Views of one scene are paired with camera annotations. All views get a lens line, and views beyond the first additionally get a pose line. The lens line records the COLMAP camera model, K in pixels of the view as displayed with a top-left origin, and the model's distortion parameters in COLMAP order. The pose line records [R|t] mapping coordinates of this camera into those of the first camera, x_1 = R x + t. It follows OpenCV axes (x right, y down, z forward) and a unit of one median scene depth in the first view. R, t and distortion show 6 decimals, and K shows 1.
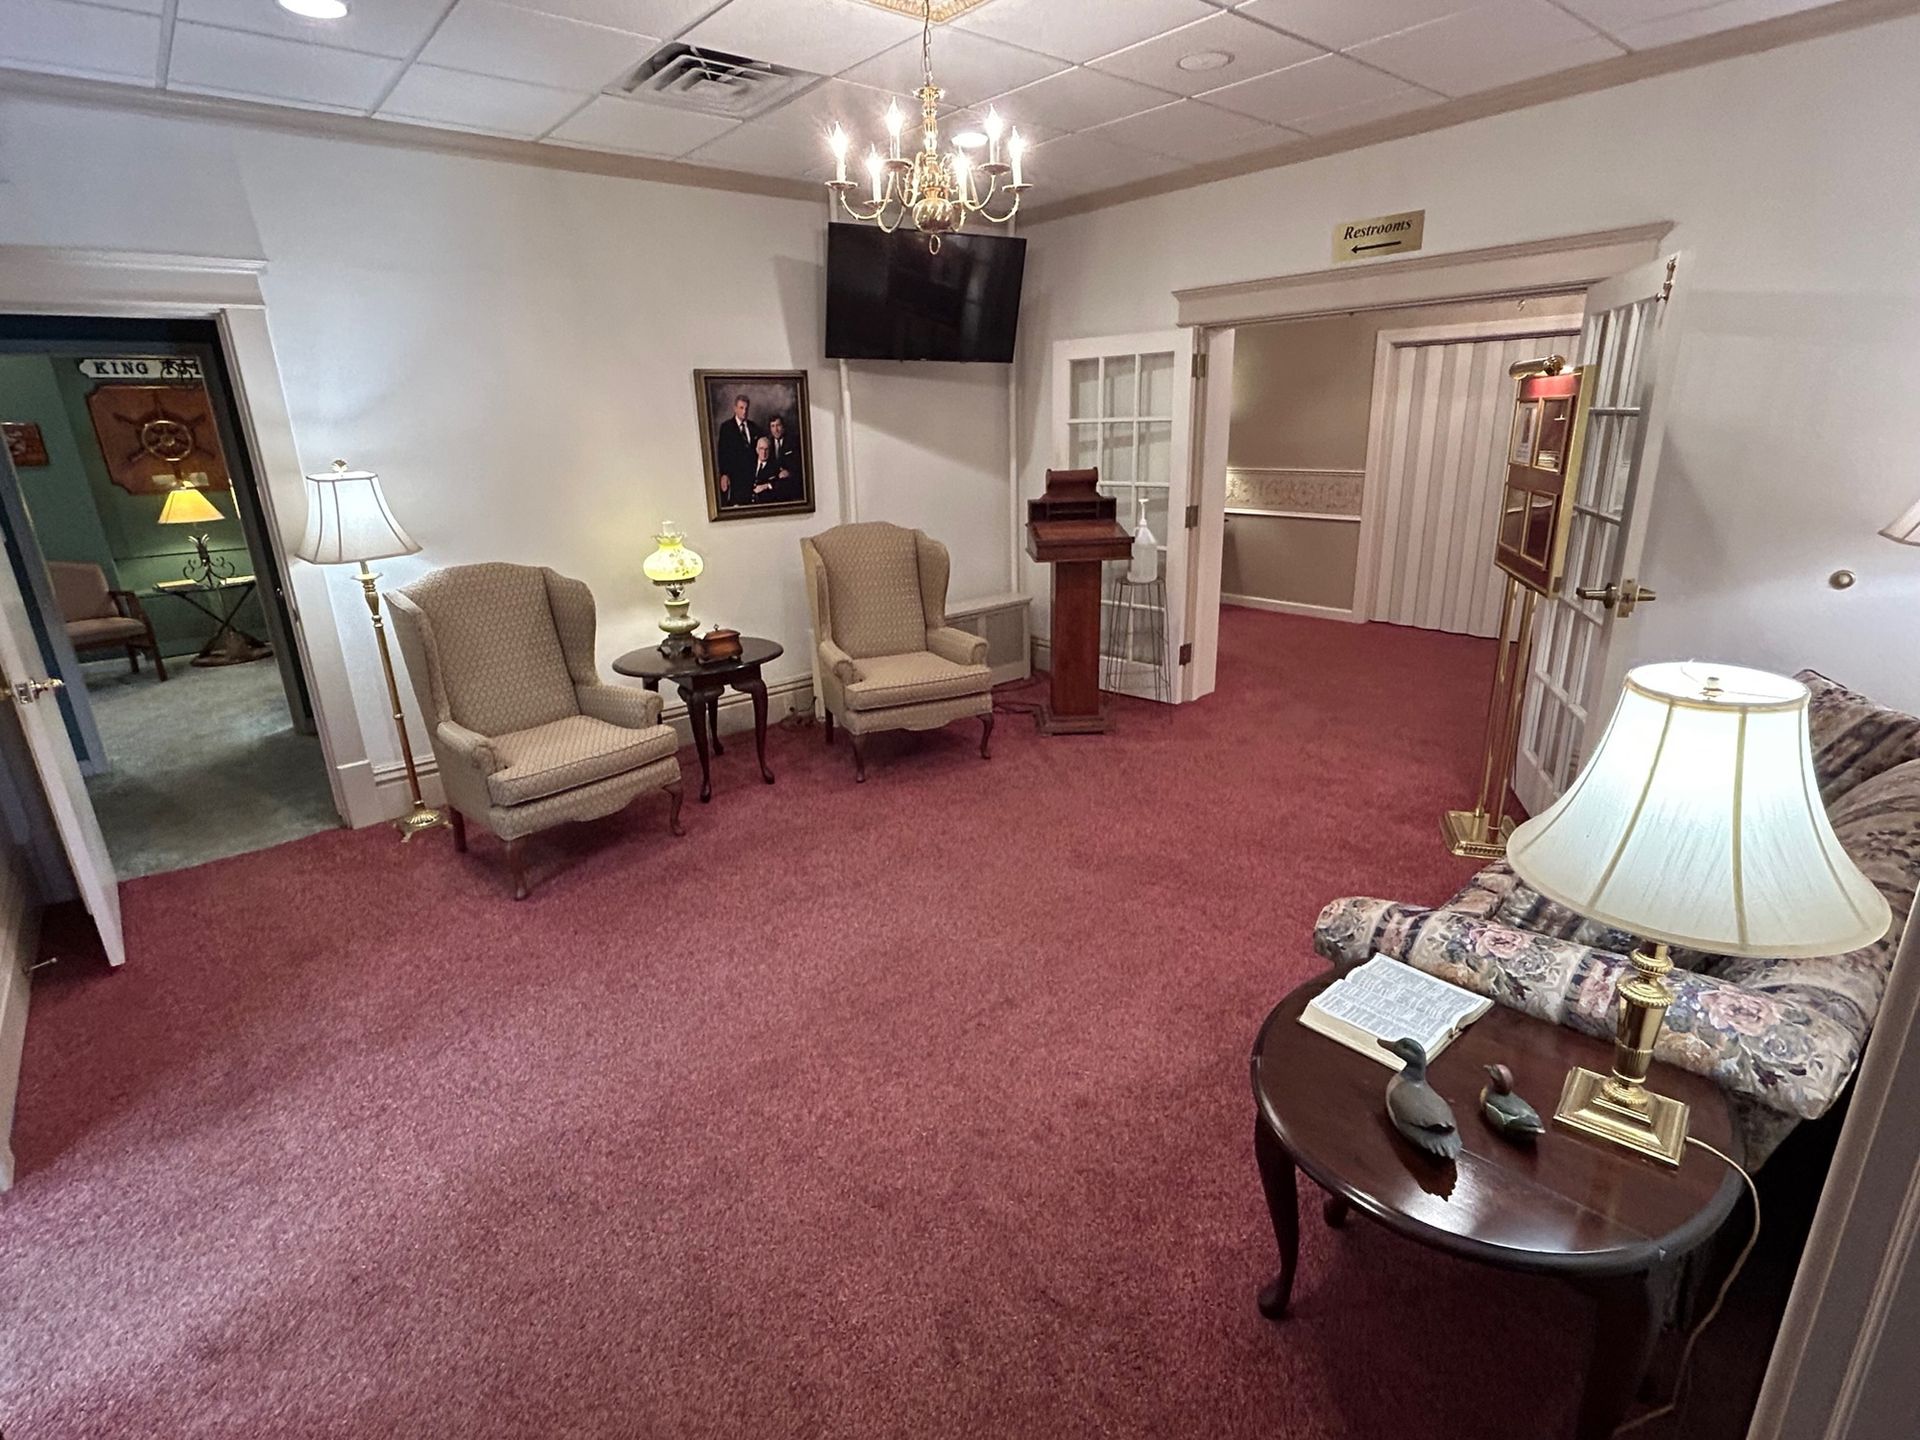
lens RADIAL K [[941.1, 0, 947.6], [0, 941.1, 727.8], [0, 0, 1]] dist [-0.002436, -0.000737]
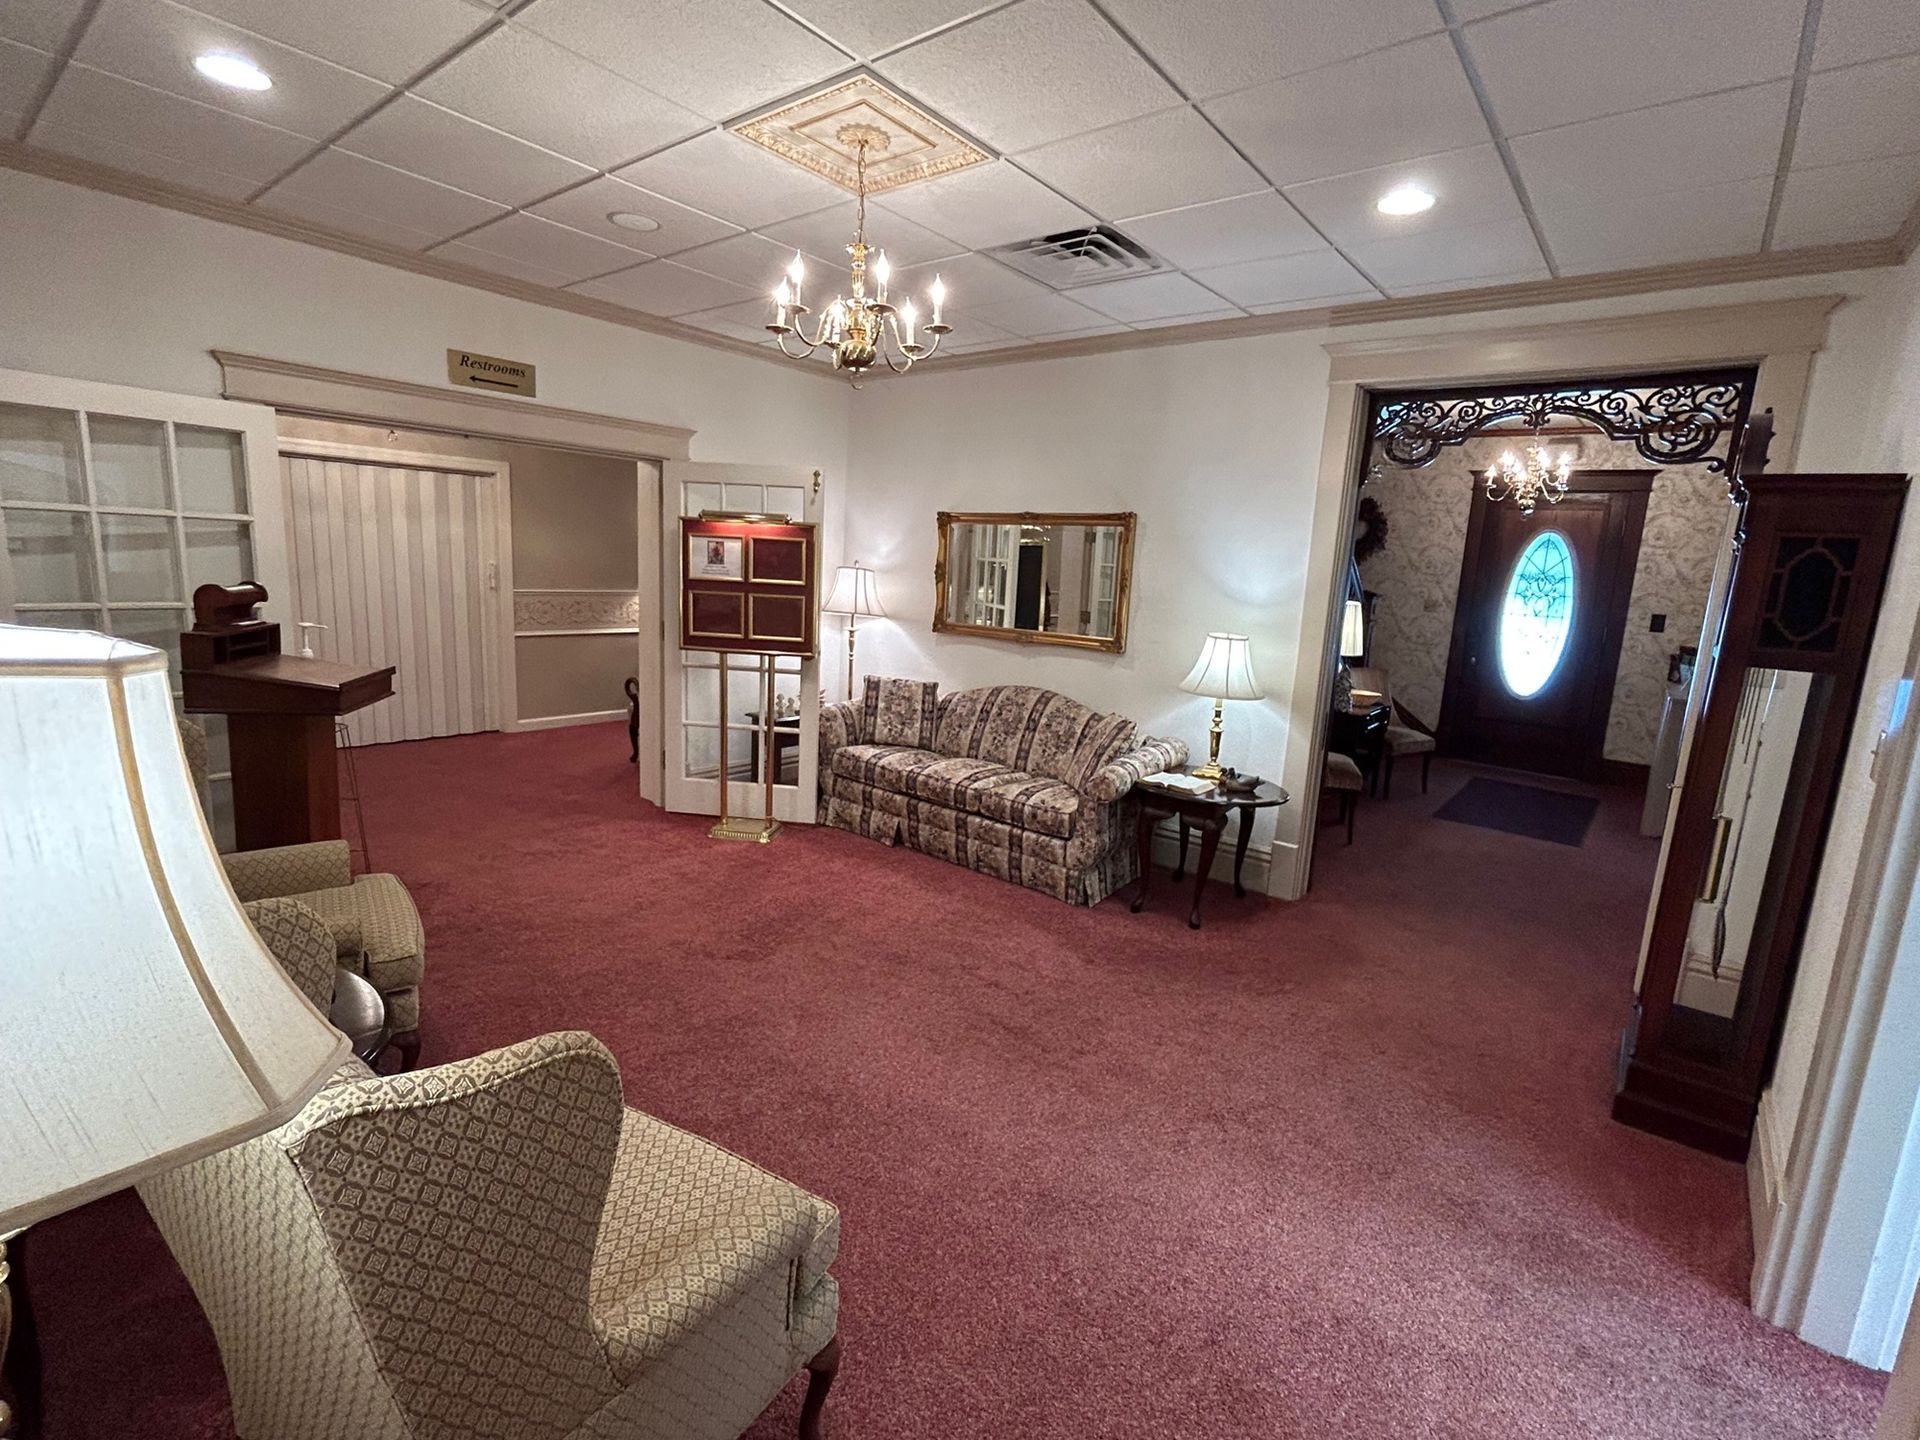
lens RADIAL K [[941.1, 0, 947.6], [0, 941.1, 727.8], [0, 0, 1]] dist [-0.002436, -0.000737]
pose [[-0.202128, -0.151792, 0.967524, -1.273012], [0.262471, 0.943380, 0.202838, -0.362265], [-0.943532, 0.294946, -0.150842, 1.311016]]
